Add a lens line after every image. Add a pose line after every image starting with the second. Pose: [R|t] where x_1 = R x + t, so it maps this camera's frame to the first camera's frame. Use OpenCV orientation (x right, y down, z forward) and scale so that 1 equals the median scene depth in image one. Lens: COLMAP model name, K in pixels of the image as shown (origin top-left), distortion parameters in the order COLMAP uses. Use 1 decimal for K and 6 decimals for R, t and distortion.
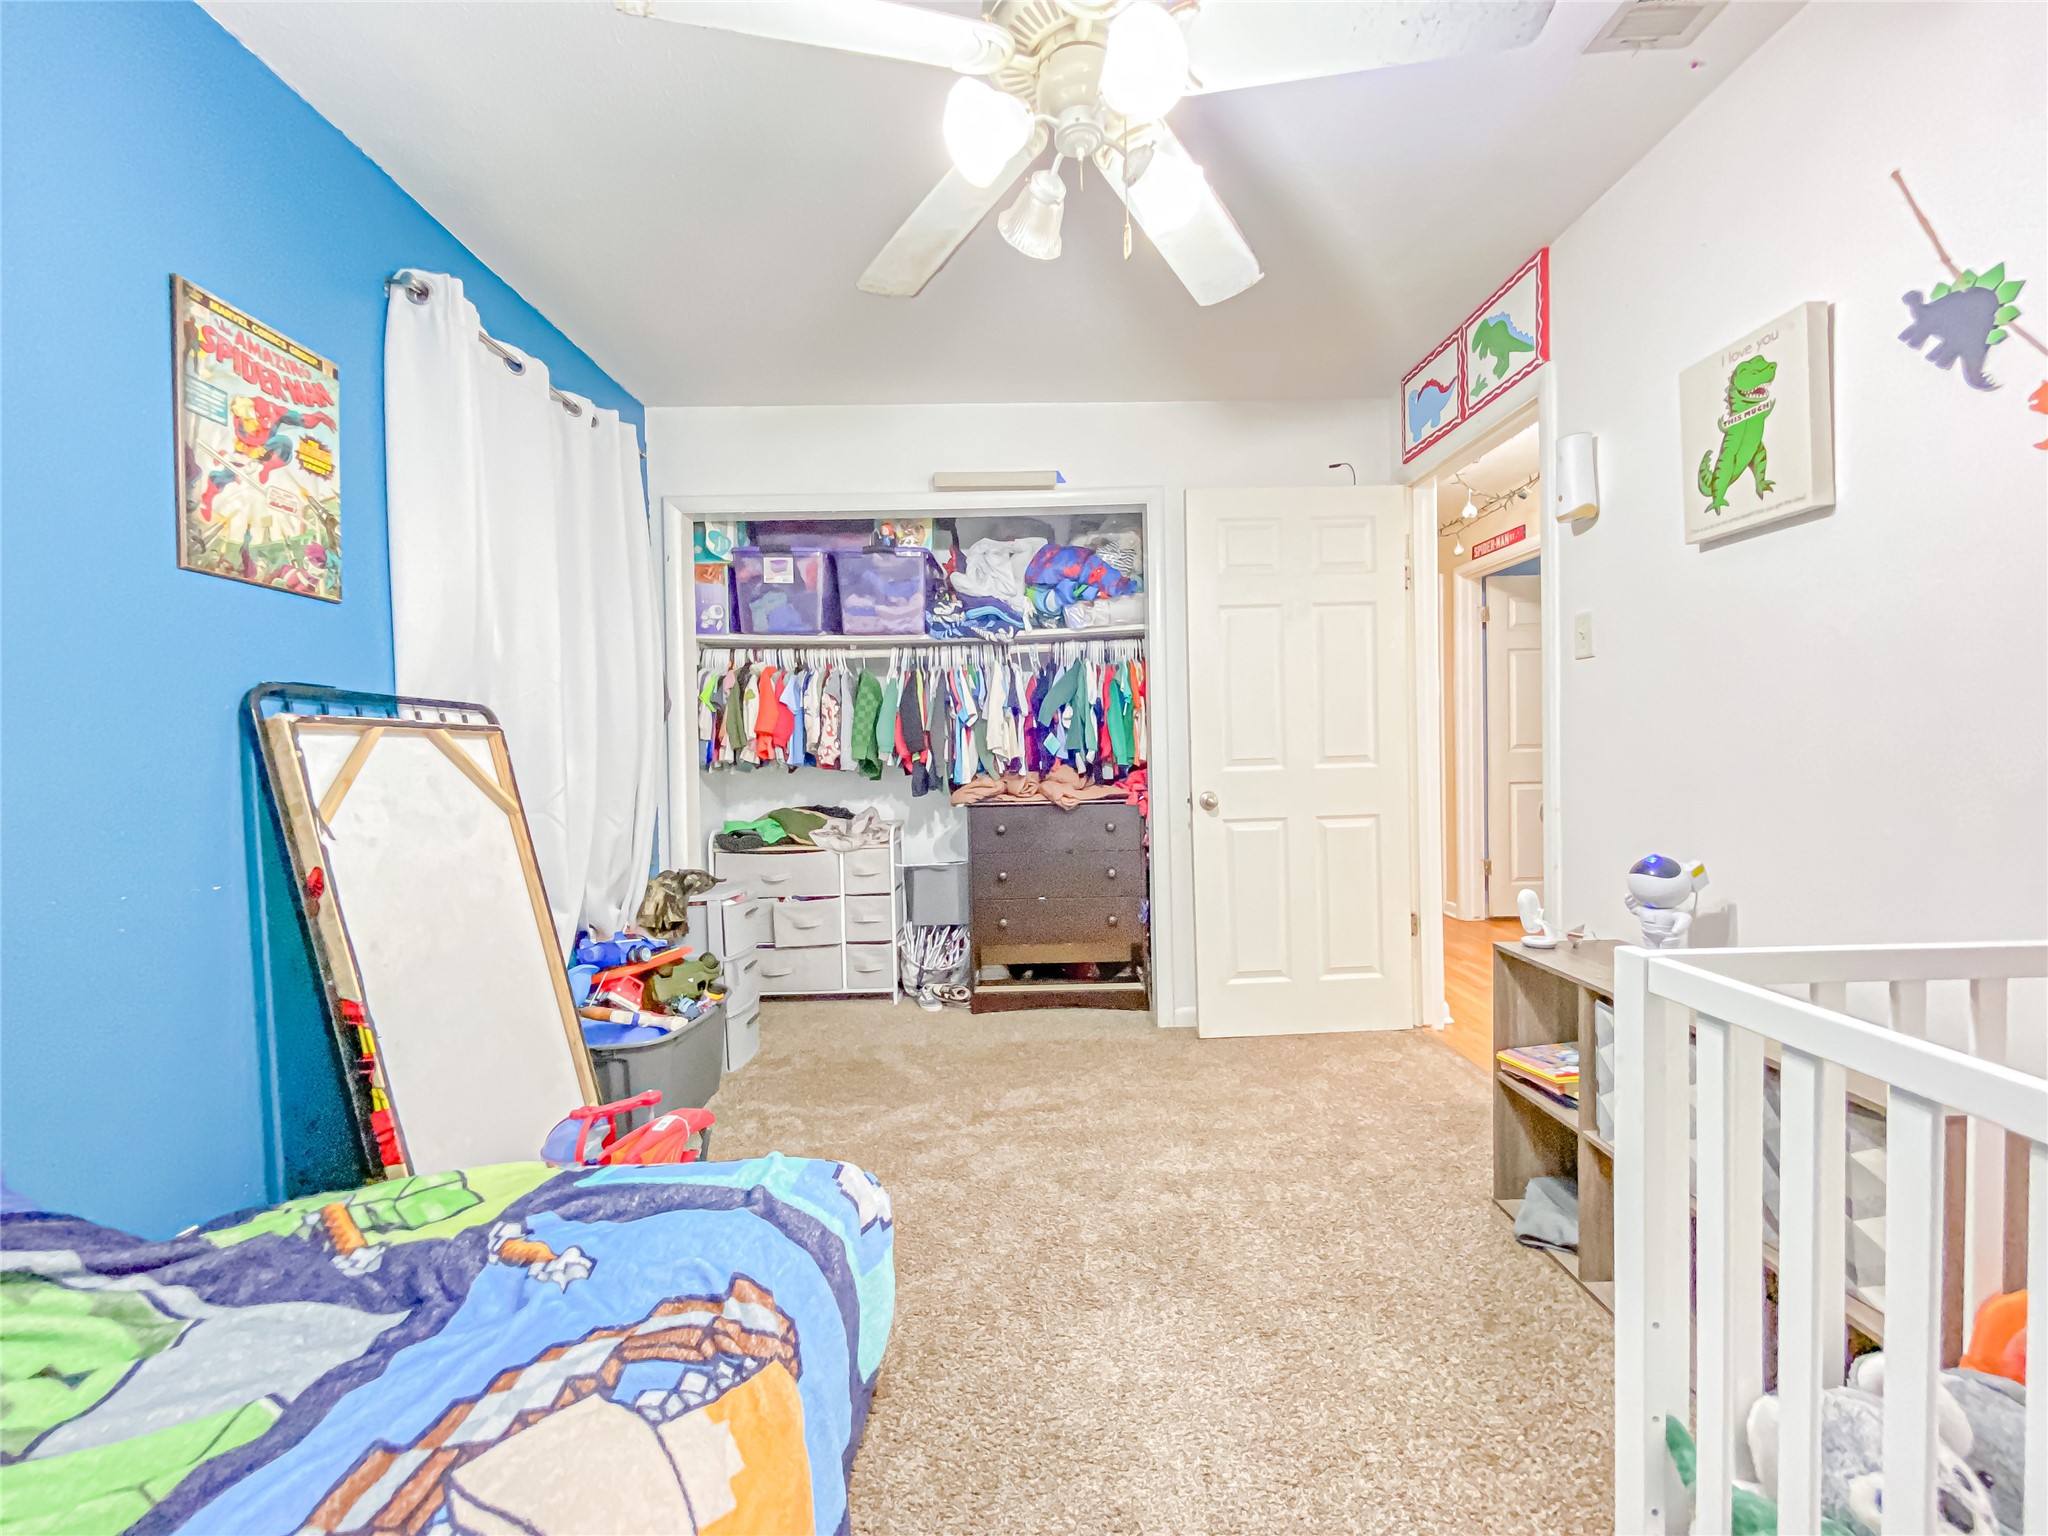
lens RADIAL K [[830.7, 0, 1035.7], [0, 830.7, 770.4], [0, 0, 1]] dist [-0.000044, -0.000122]
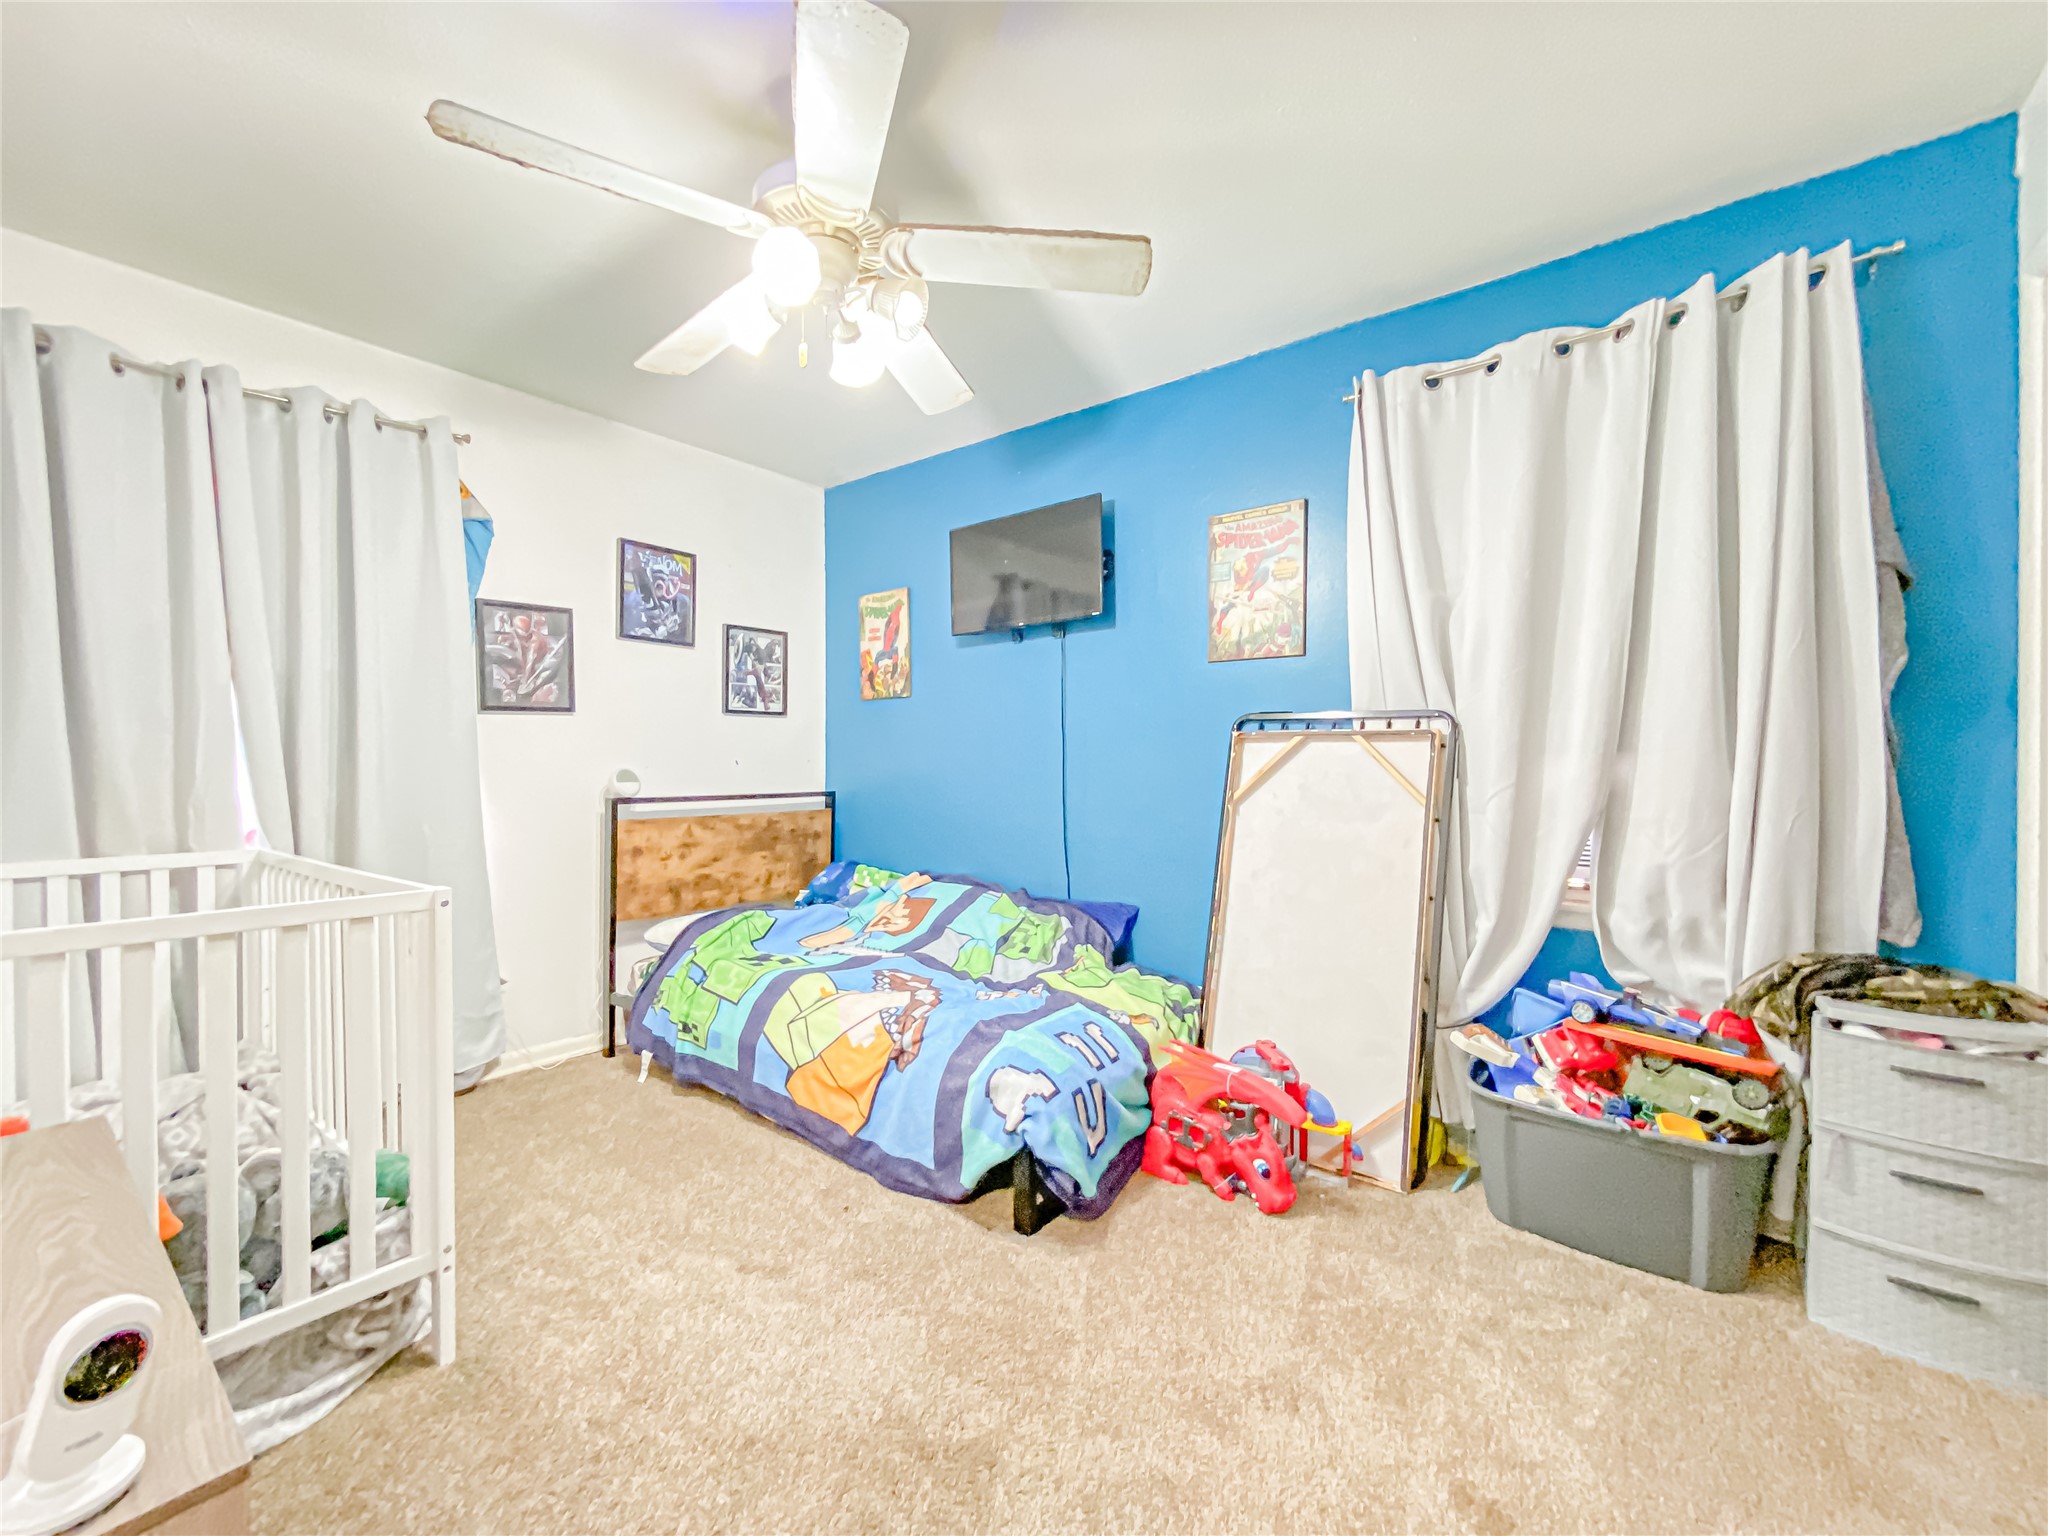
lens RADIAL K [[830.7, 0, 1035.7], [0, 830.7, 770.4], [0, 0, 1]] dist [-0.000044, -0.000122]
pose [[-0.627456, 0.029321, -0.778100, 0.749117], [-0.007150, 0.999032, 0.043413, -0.059347], [0.778619, 0.032803, -0.626639, 1.778935]]
